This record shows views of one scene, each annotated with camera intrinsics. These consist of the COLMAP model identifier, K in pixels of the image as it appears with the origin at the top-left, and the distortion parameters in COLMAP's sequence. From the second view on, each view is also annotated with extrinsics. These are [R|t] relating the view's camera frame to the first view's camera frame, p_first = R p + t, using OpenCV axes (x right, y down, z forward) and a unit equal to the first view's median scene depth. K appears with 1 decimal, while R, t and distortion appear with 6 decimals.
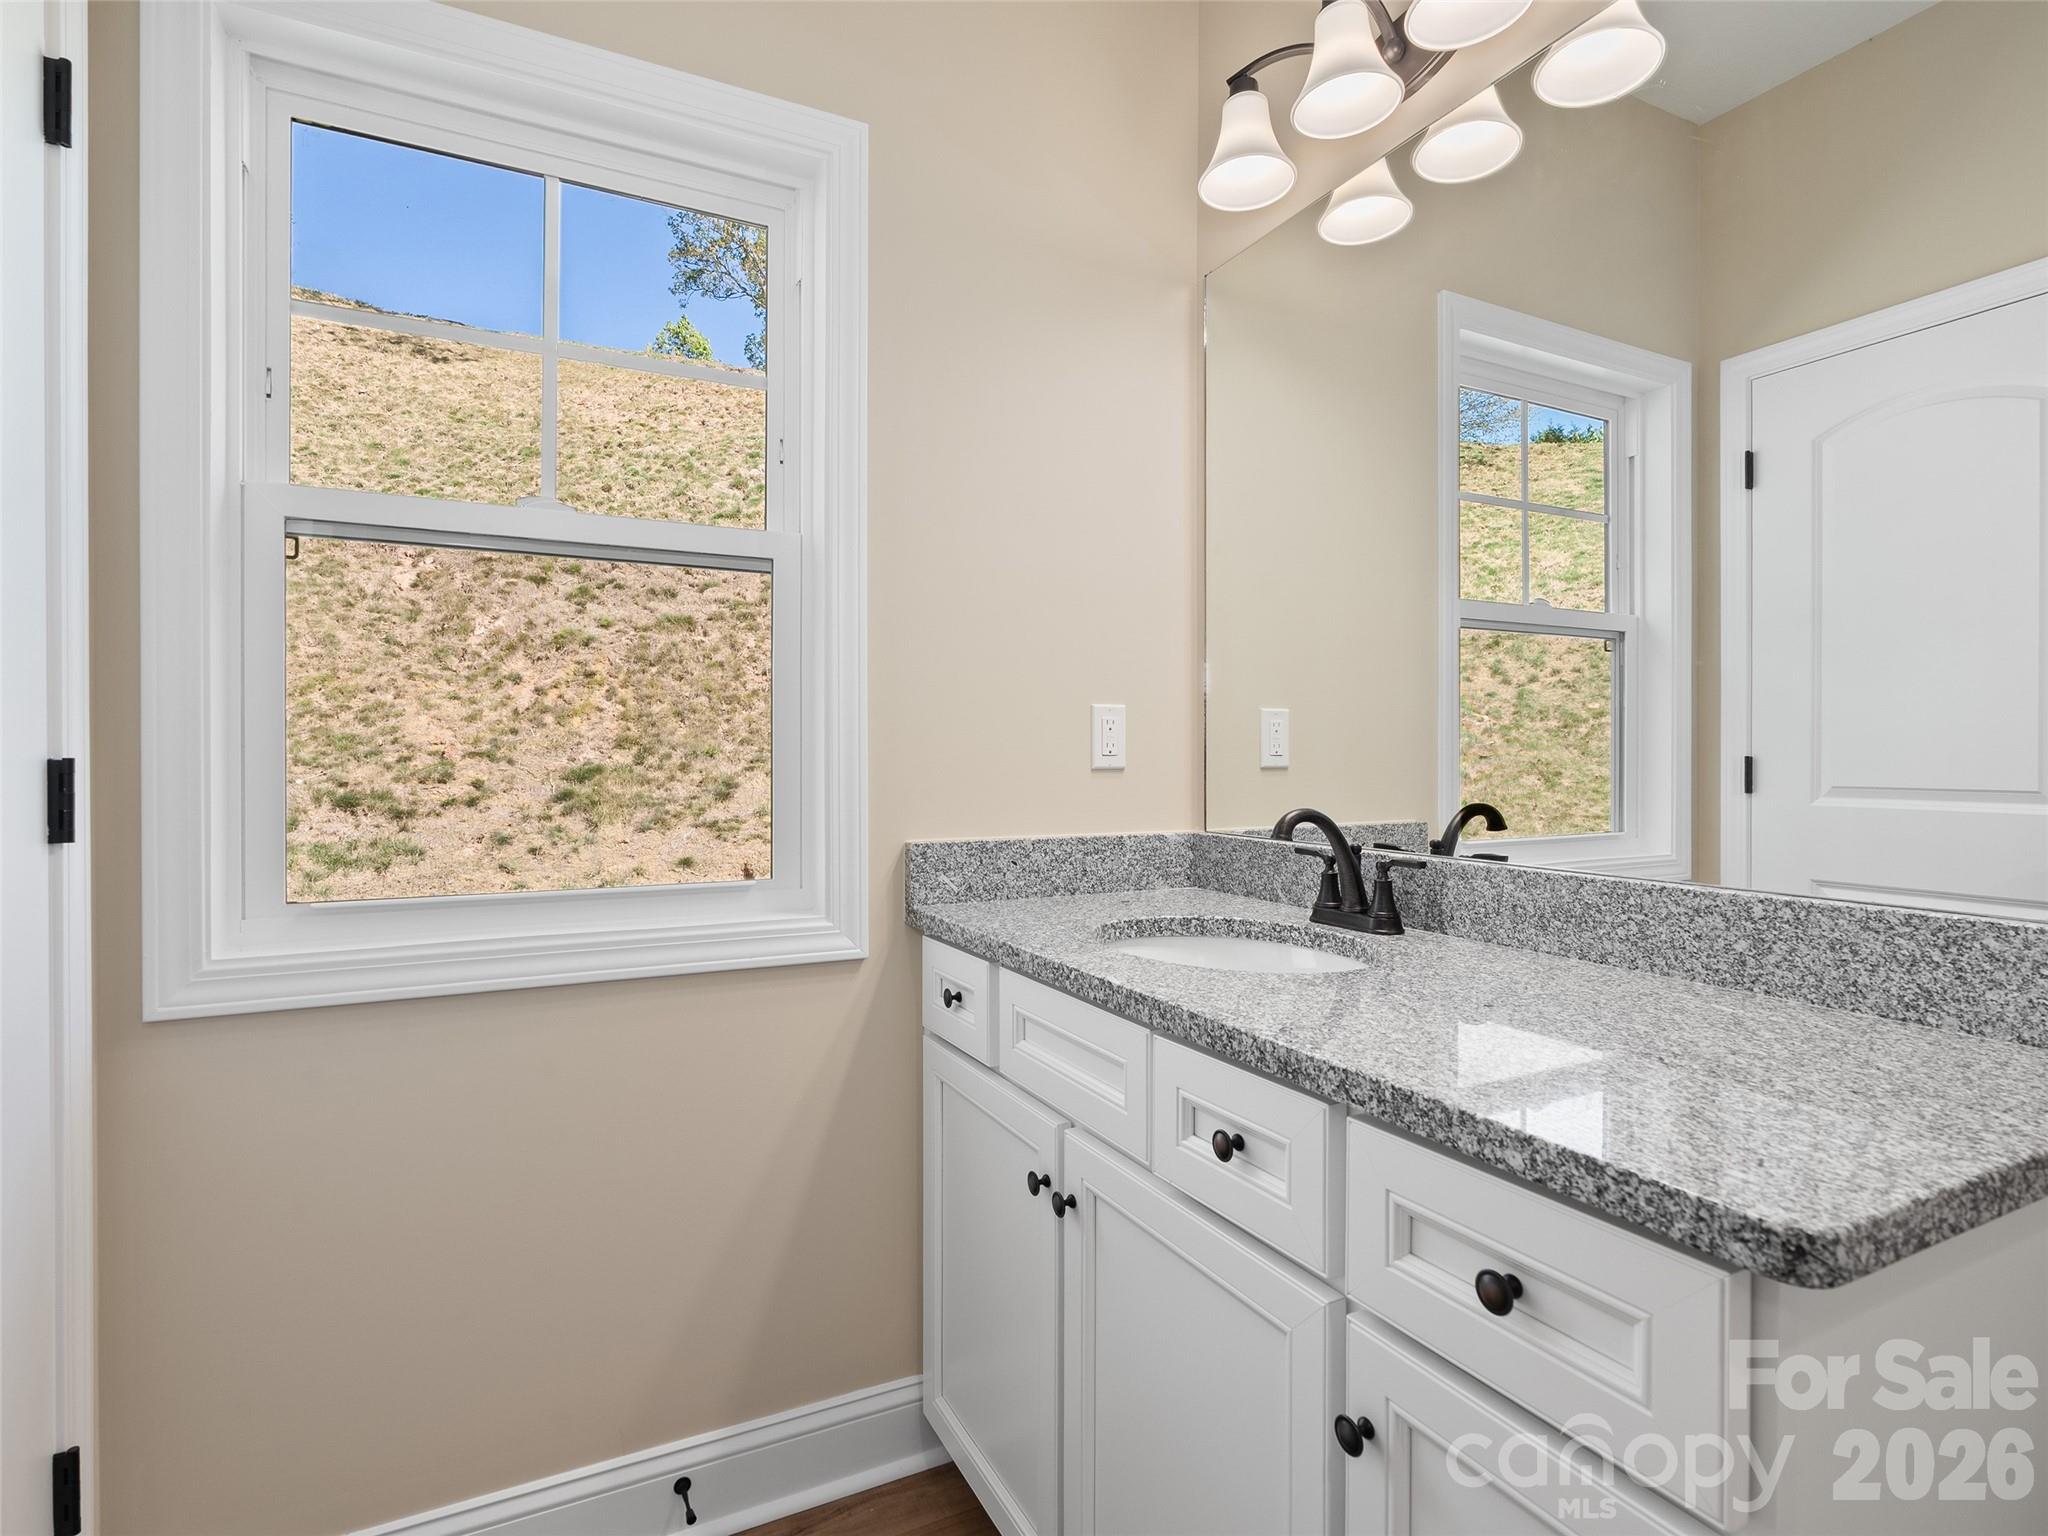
lens RADIAL K [[1037.7, 0, 1009.5], [0, 1037.7, 764.3], [0, 0, 1]] dist [-0.012696, 0.004530]
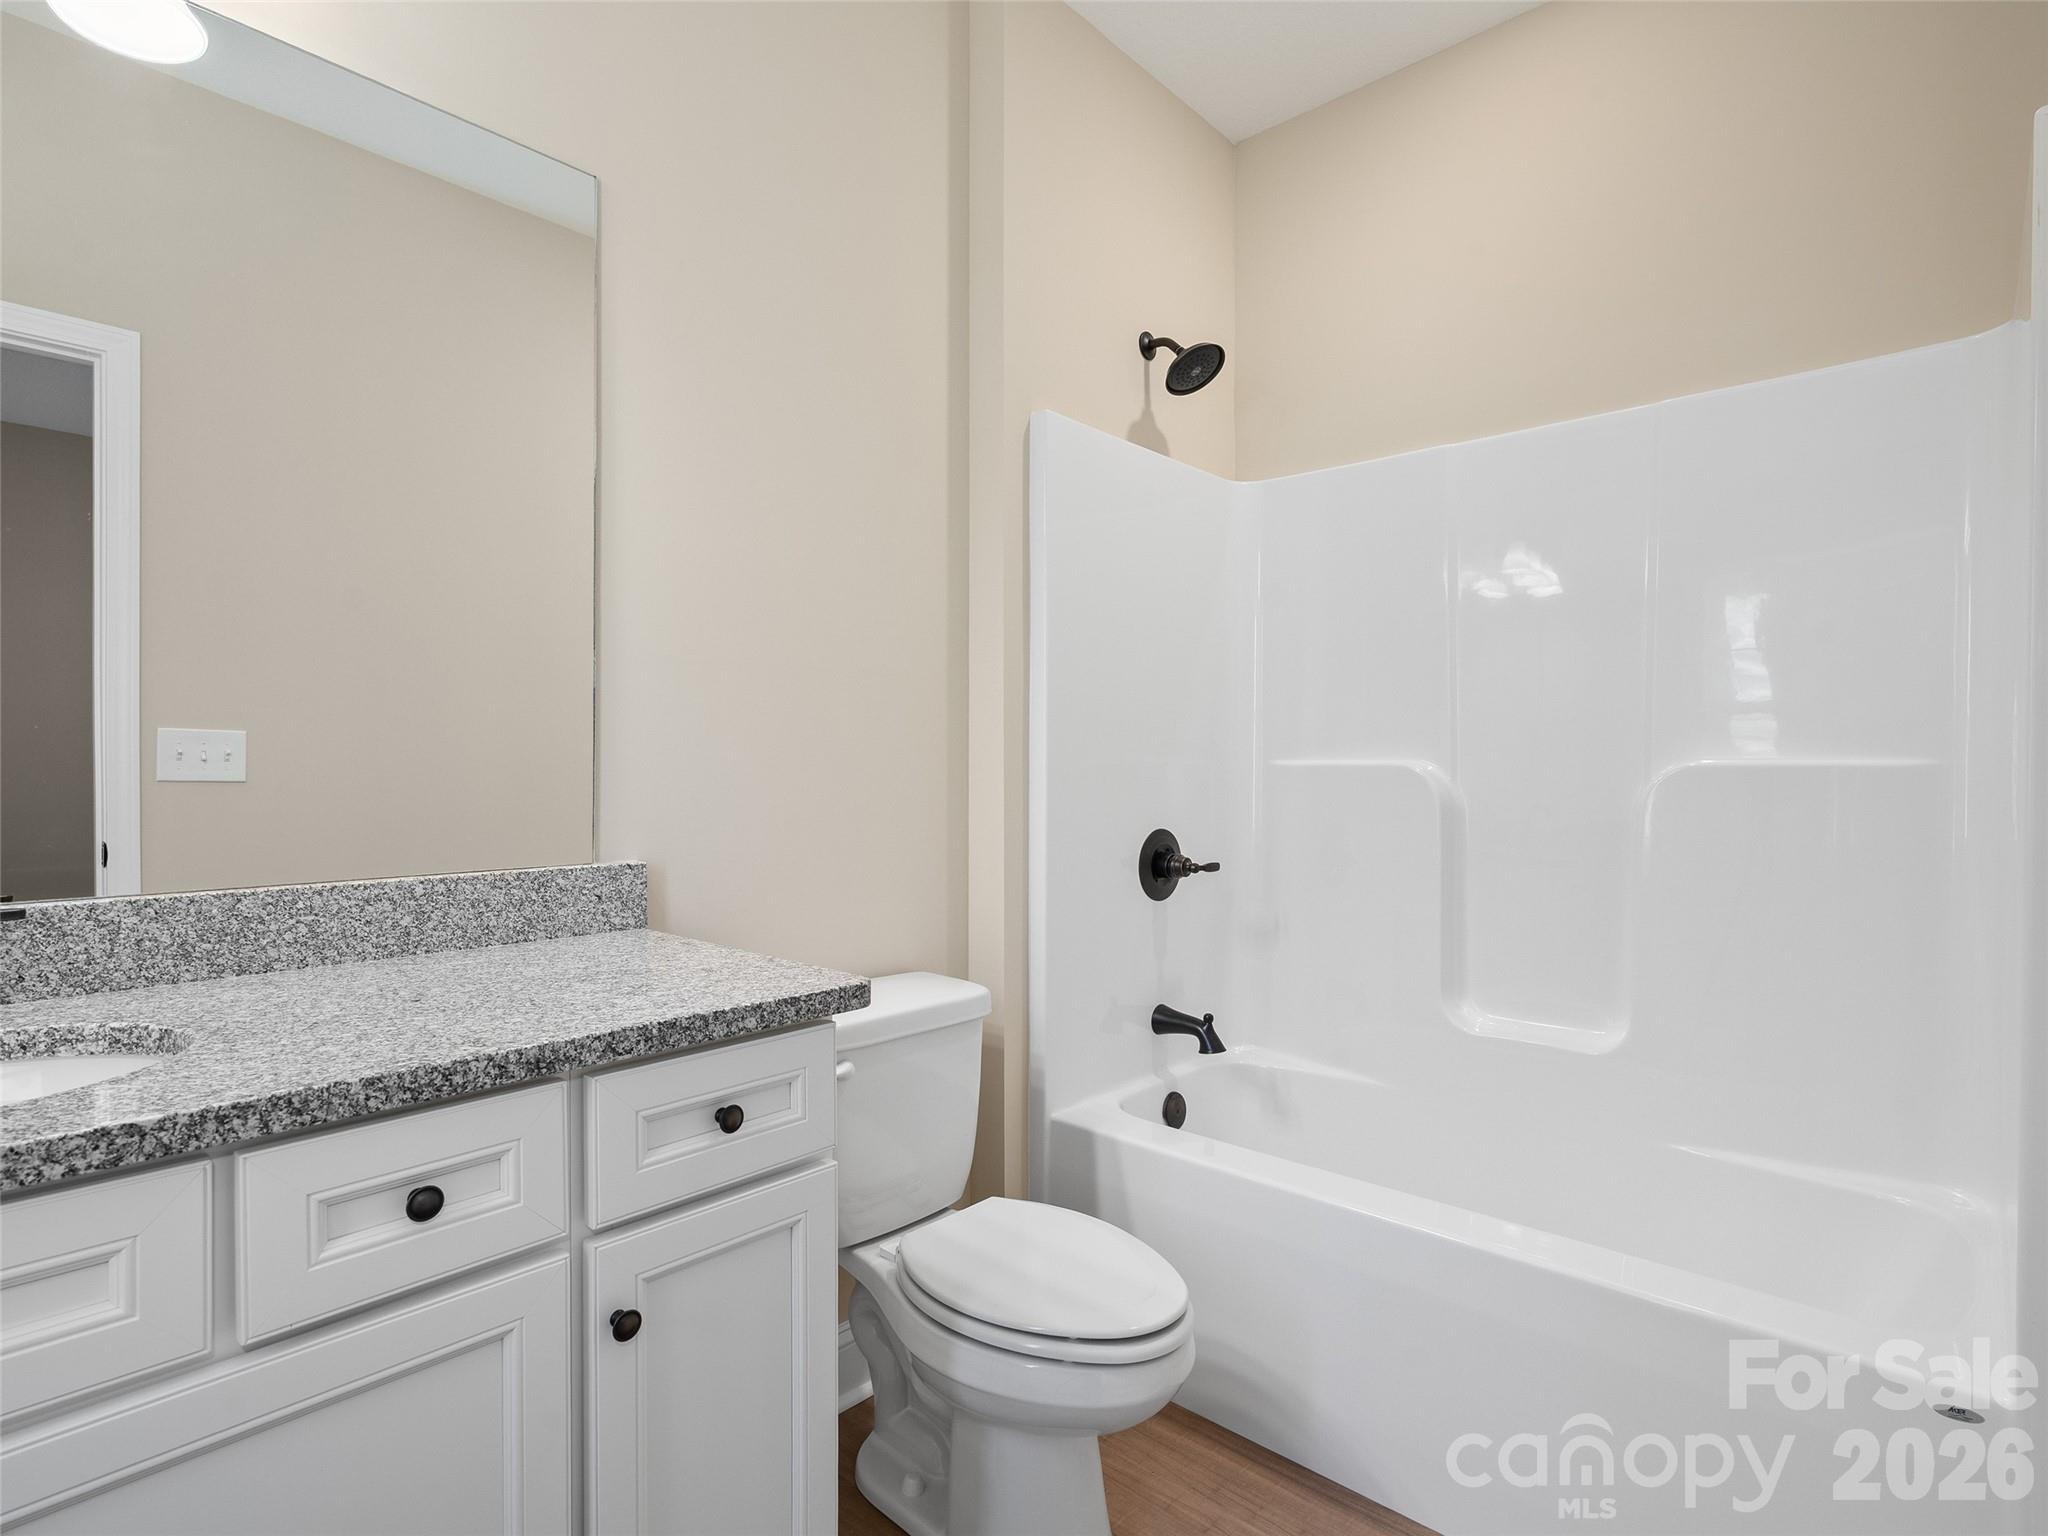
lens RADIAL K [[1037.7, 0, 1021.9], [0, 1037.7, 774.4], [0, 0, 1]] dist [-0.012696, 0.004530]
pose [[-0.354969, -0.007849, 0.934845, -0.746990], [0.008551, 0.999896, 0.011642, -0.010611], [-0.934839, 0.012126, -0.354865, 0.760526]]
